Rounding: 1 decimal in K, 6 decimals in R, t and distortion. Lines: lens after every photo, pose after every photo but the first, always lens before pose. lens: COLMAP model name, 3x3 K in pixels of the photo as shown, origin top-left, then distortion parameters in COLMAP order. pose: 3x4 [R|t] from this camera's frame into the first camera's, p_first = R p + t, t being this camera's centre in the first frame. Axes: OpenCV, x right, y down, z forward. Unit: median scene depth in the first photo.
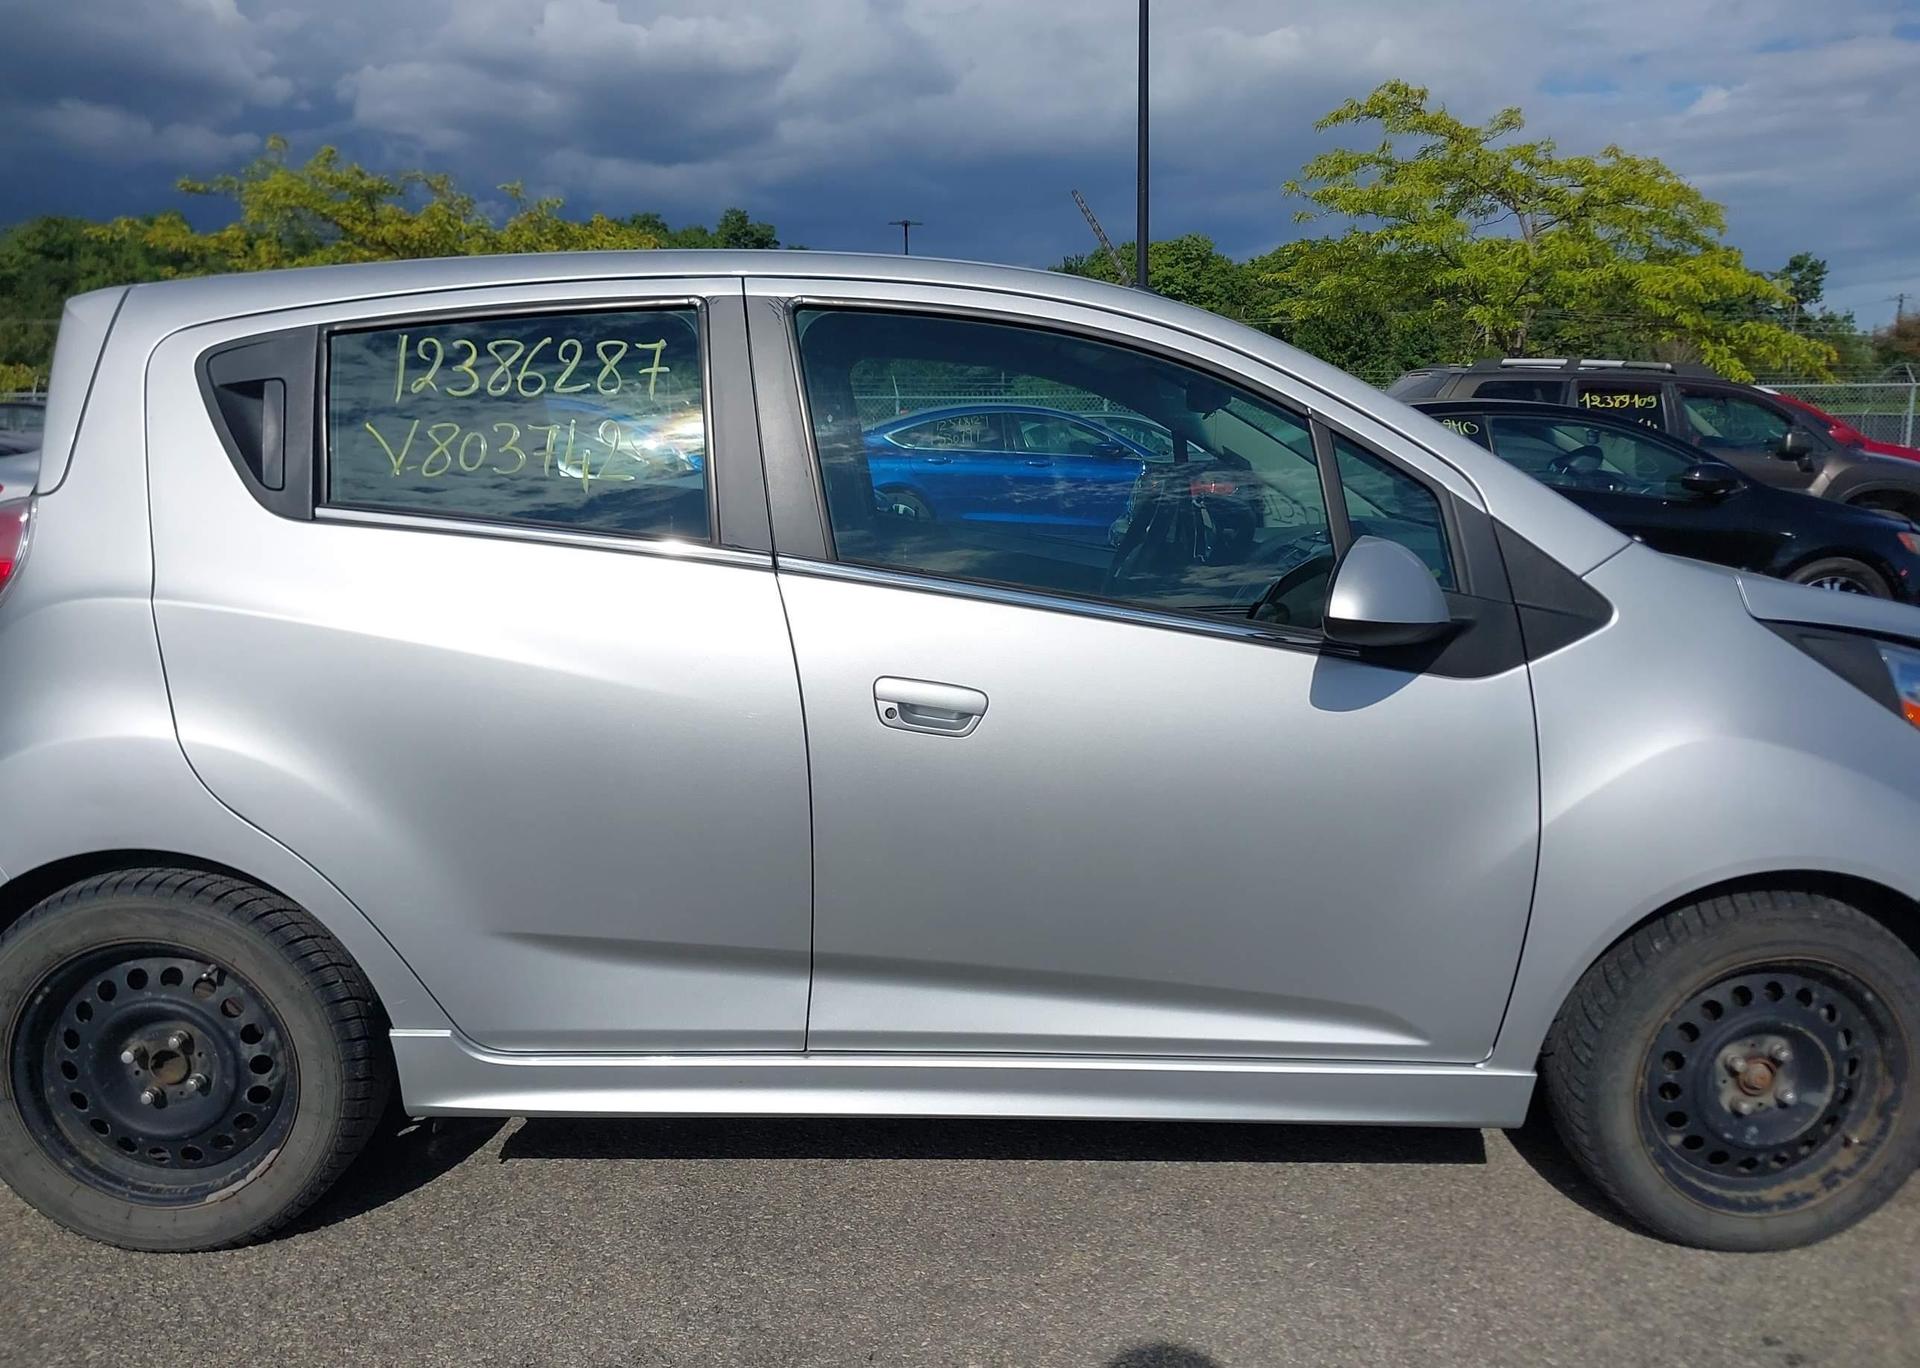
lens RADIAL K [[1525.1, 0, 970.7], [0, 1525.1, 686.6], [0, 0, 1]] dist [0.039016, -0.033082]
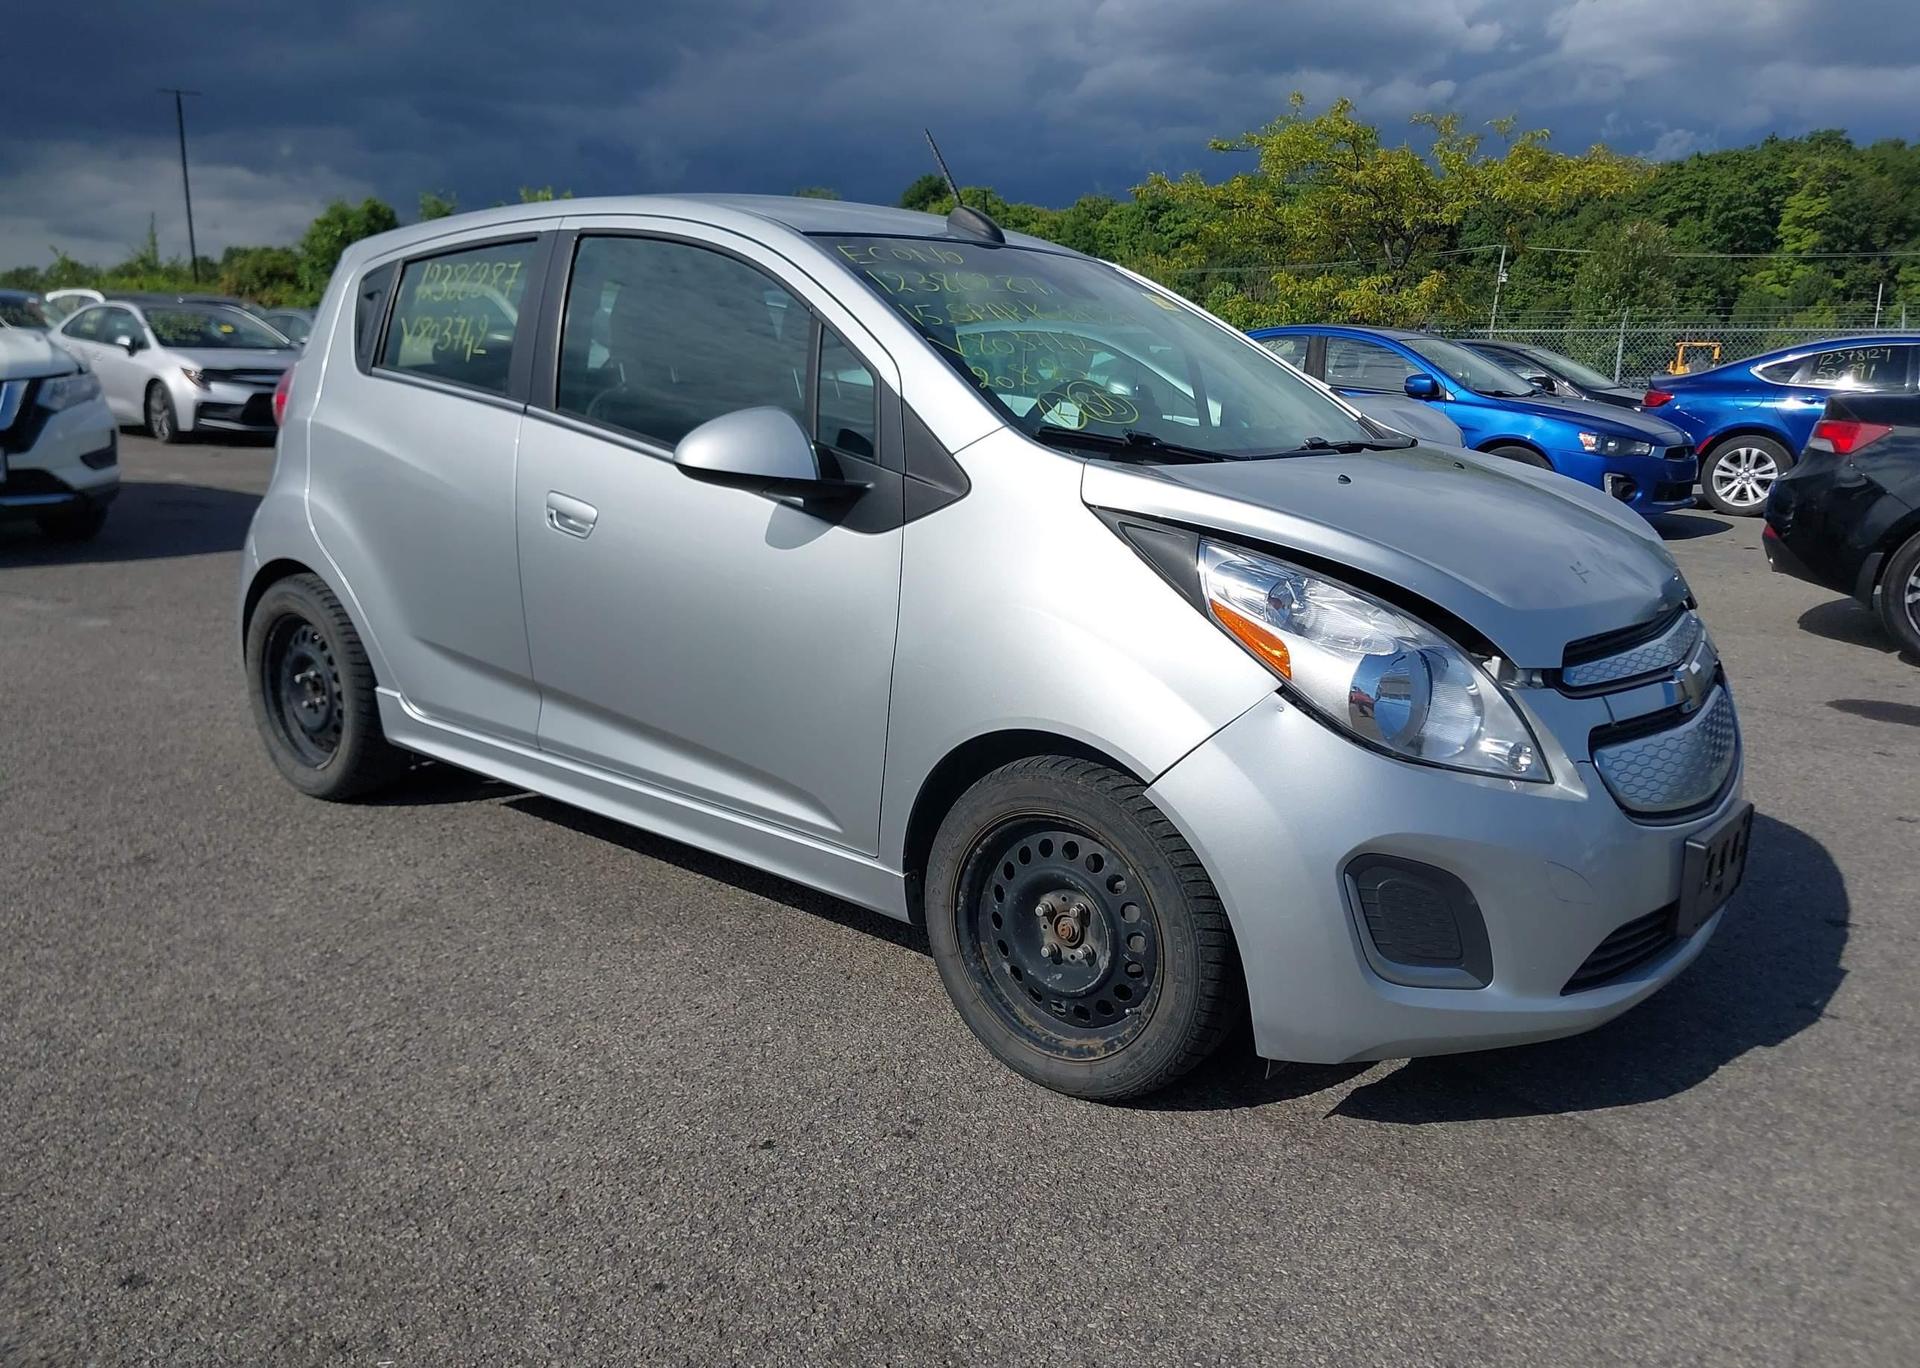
lens RADIAL K [[1518.9, 0, 965.3], [0, 1518.9, 691.0], [0, 0, 1]] dist [0.041543, -0.059154]
pose [[0.760303, 0.153350, -0.631208, 1.128610], [-0.127083, 0.988071, 0.086975, 0.003701], [0.637016, 0.014089, 0.770722, 0.131982]]
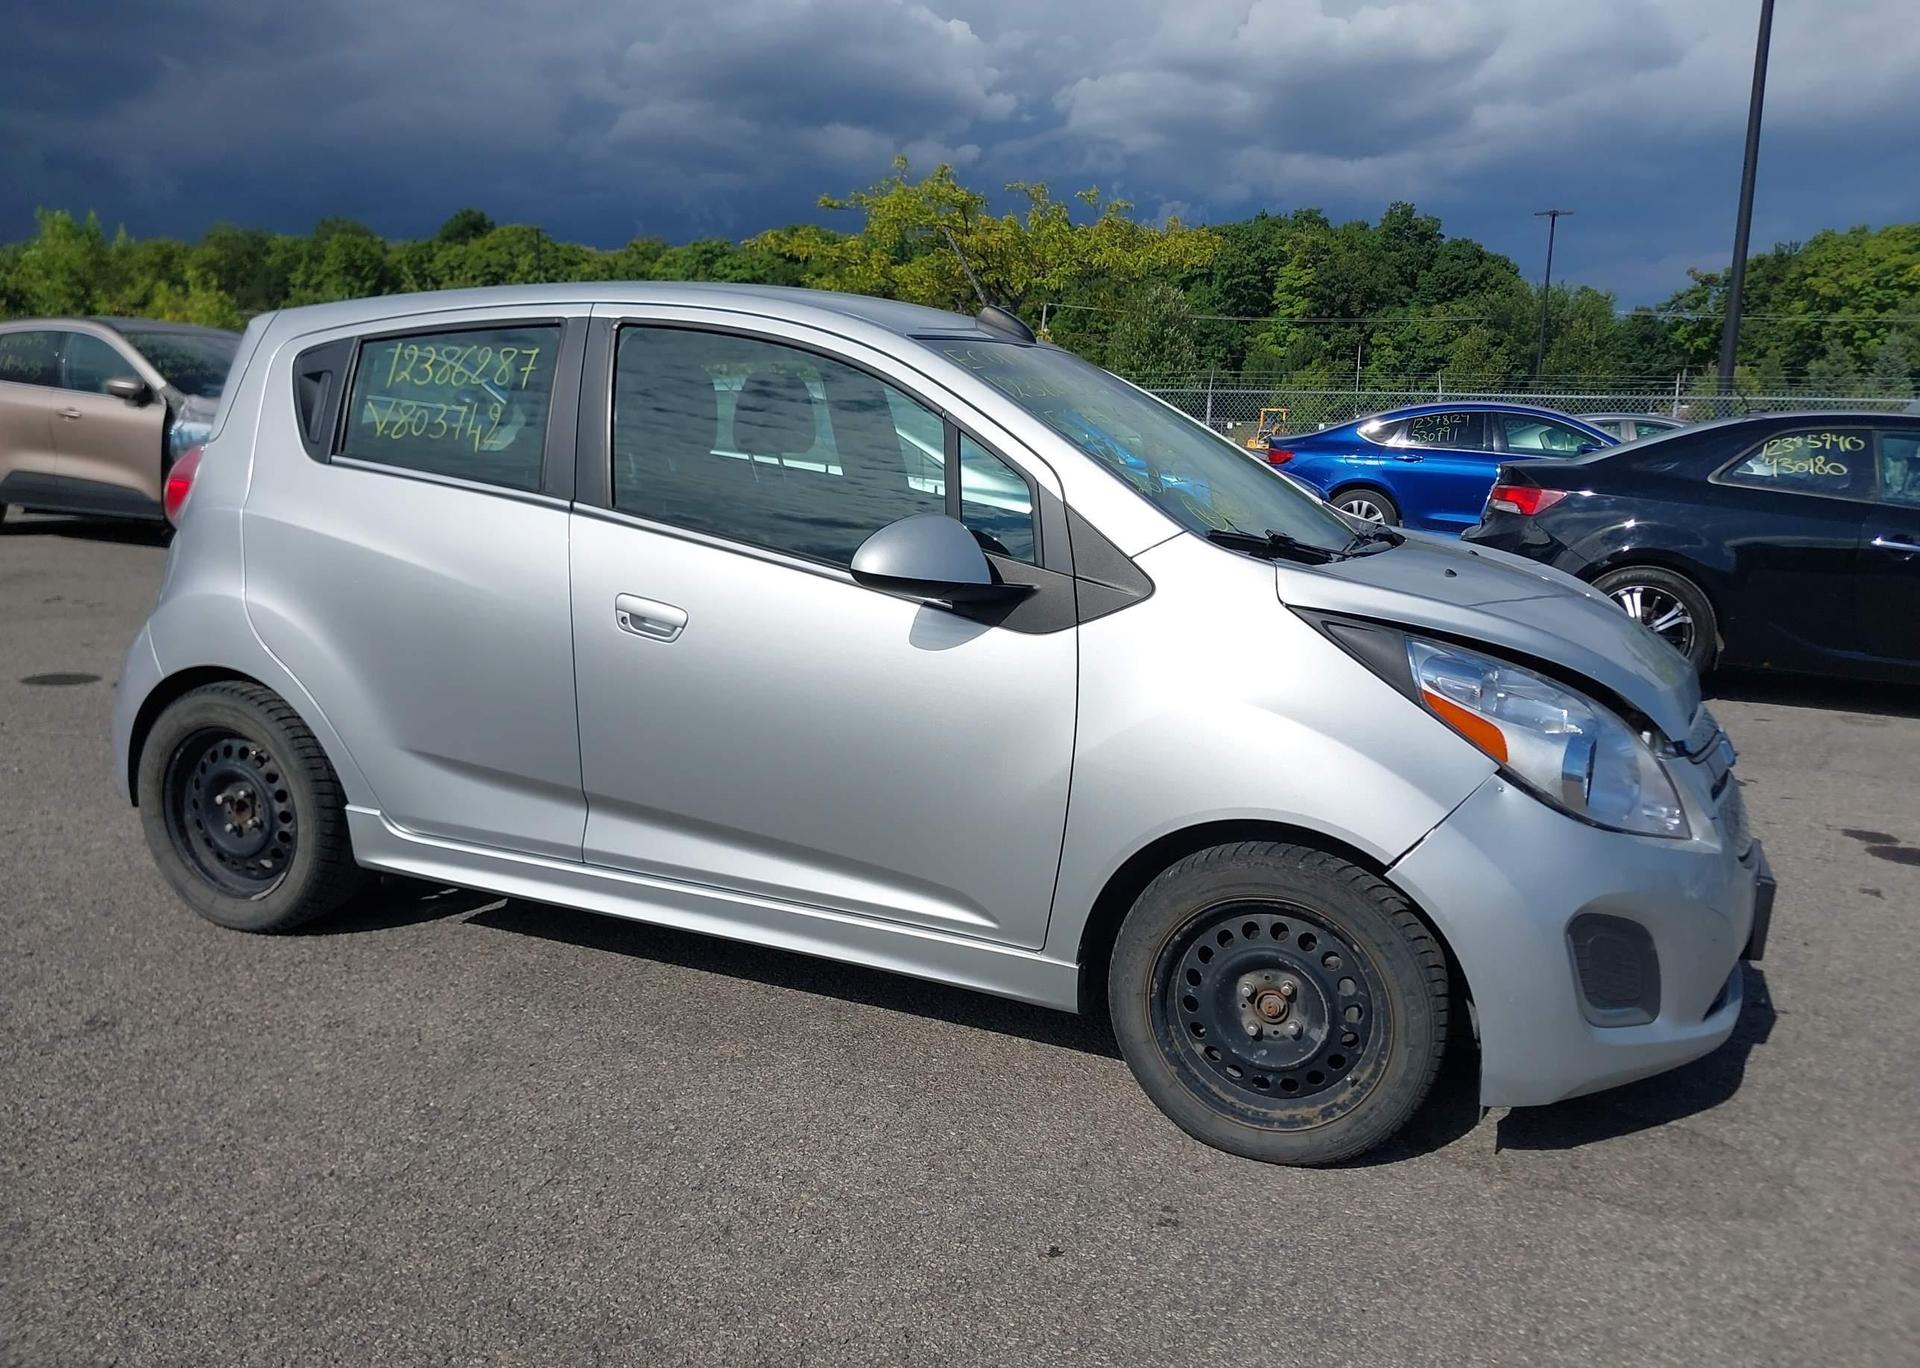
lens RADIAL K [[1525.8, 0, 967.7], [0, 1525.8, 677.8], [0, 0, 1]] dist [0.031139, -0.041155]
pose [[0.912899, 0.097347, -0.396408, 0.746118], [-0.097945, 0.995014, 0.018790, 0.012162], [0.396260, 0.021673, 0.917882, -0.135286]]
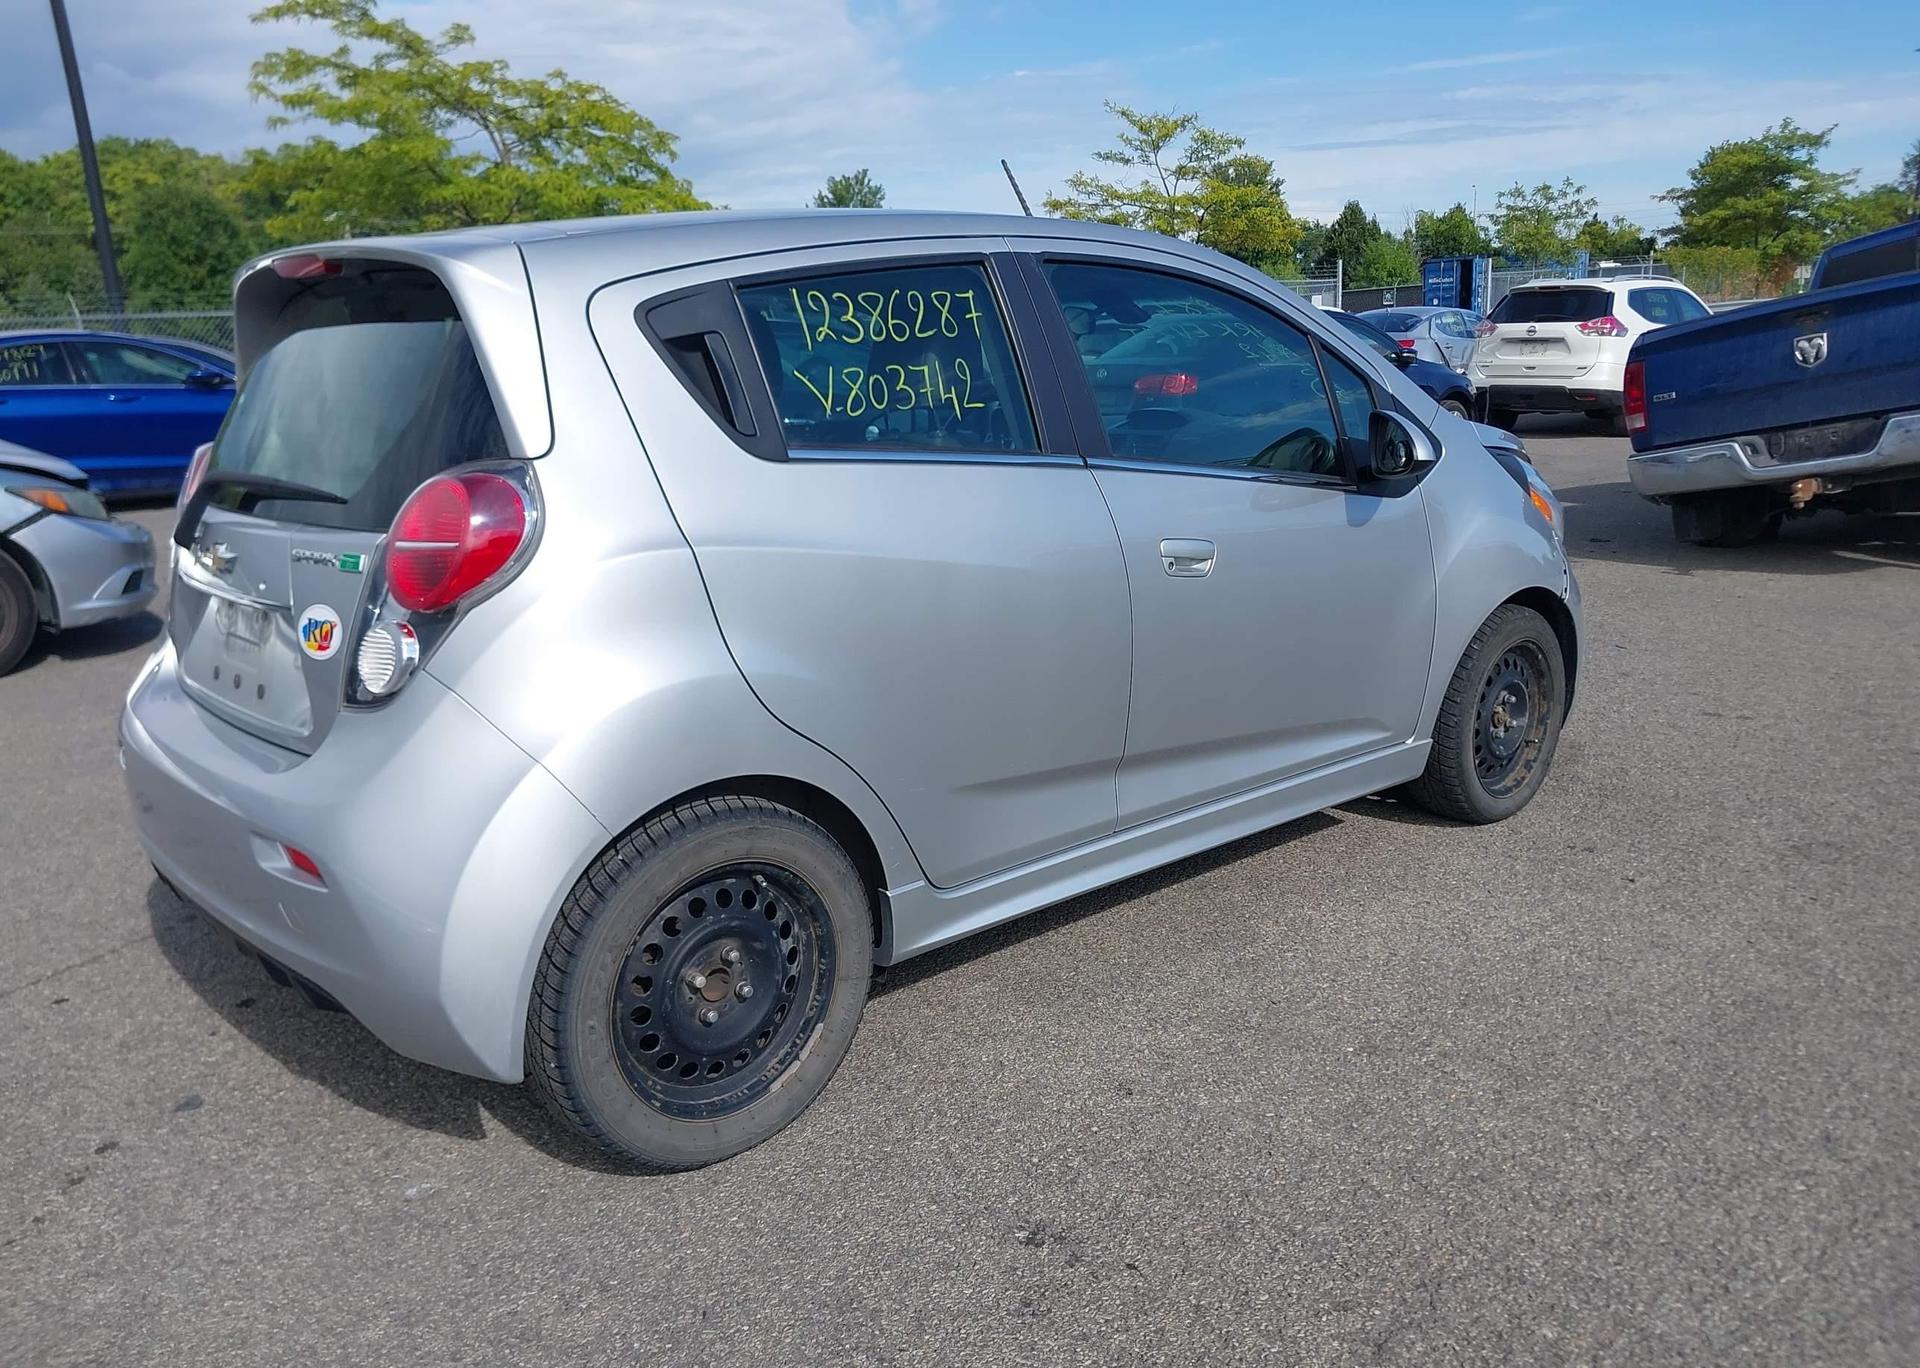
lens RADIAL K [[1528.4, 0, 965.3], [0, 1528.4, 686.0], [0, 0, 1]] dist [0.060083, -0.091690]
pose [[0.760263, -0.178586, 0.624586, -1.016051], [0.145108, 0.983862, 0.104684, -0.043969], [-0.633202, 0.011045, 0.773908, 0.059569]]
